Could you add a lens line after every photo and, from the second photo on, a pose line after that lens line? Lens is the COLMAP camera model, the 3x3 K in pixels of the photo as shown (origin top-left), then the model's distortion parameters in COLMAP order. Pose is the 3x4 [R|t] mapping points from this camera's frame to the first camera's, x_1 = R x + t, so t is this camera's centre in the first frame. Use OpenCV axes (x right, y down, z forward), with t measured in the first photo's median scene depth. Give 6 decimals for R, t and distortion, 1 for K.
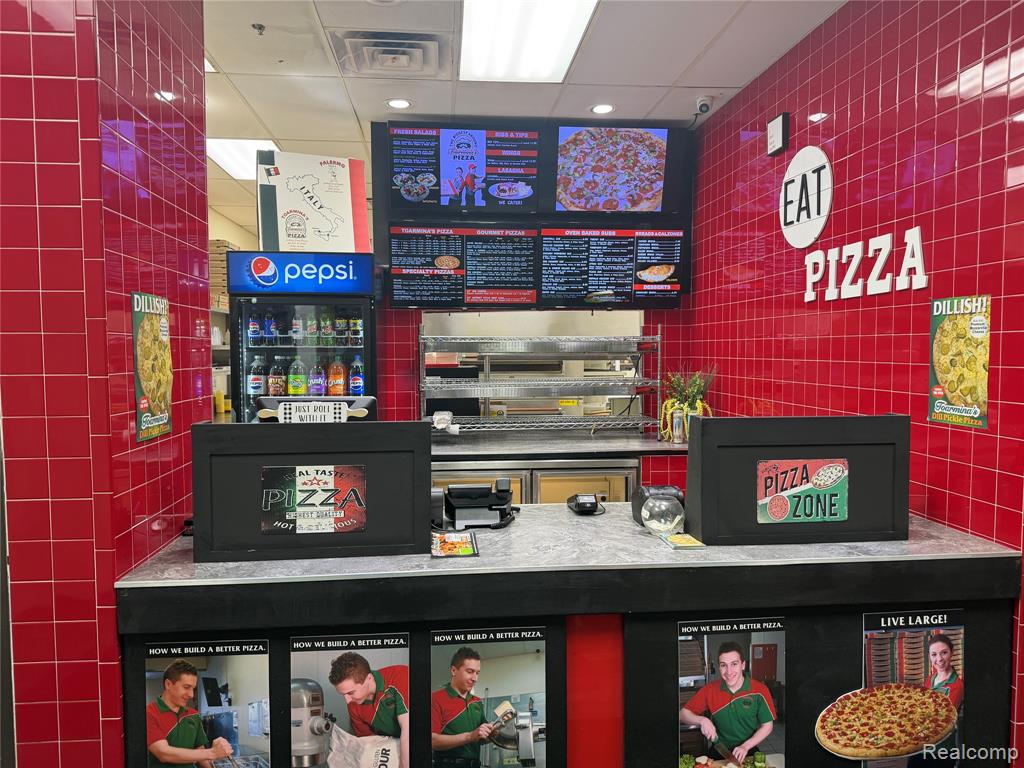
lens RADIAL K [[739.0, 0, 512.2], [0, 739.0, 385.5], [0, 0, 1]] dist [0.066156, -0.048000]
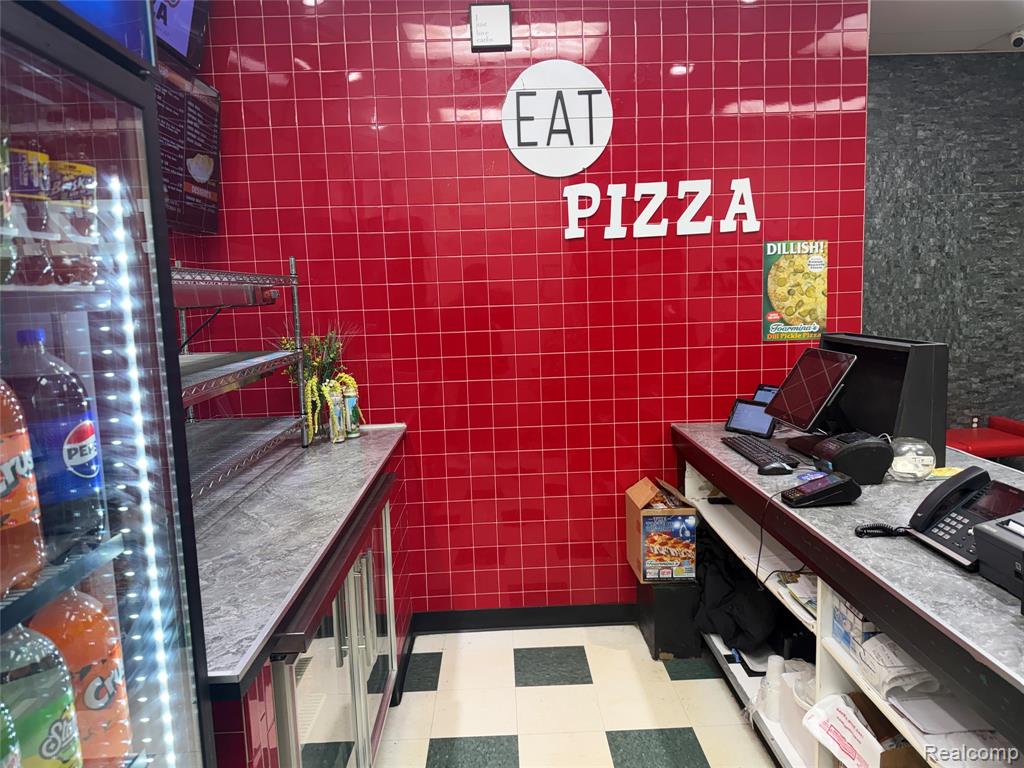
lens RADIAL K [[739.0, 0, 506.5], [0, 739.0, 380.4], [0, 0, 1]] dist [0.066156, -0.048000]
pose [[0.041384, -0.111826, 0.992866, -0.552469], [0.088768, 0.990199, 0.107825, -0.047740], [-0.995192, 0.083672, 0.050905, 1.106091]]
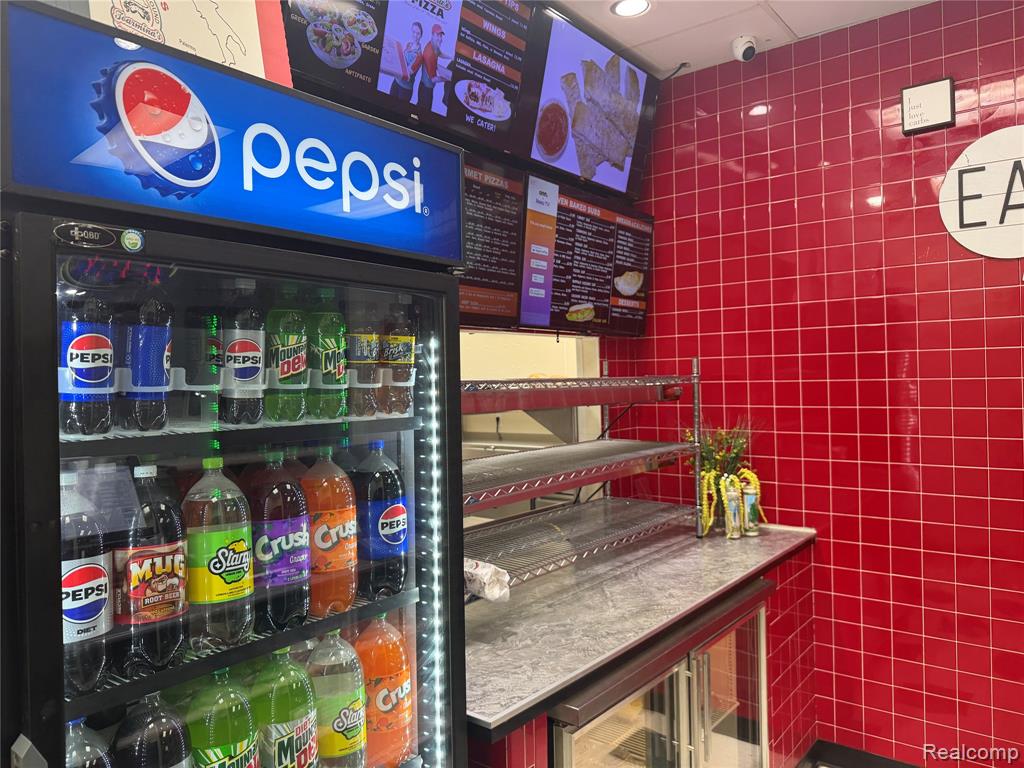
lens RADIAL K [[739.0, 0, 495.1], [0, 739.0, 365.2], [0, 0, 1]] dist [0.066156, -0.048000]
pose [[0.684891, 0.004047, 0.728634, -0.542051], [0.056064, 0.996727, -0.058234, -0.067586], [-0.726485, 0.080734, 0.682423, 0.940571]]
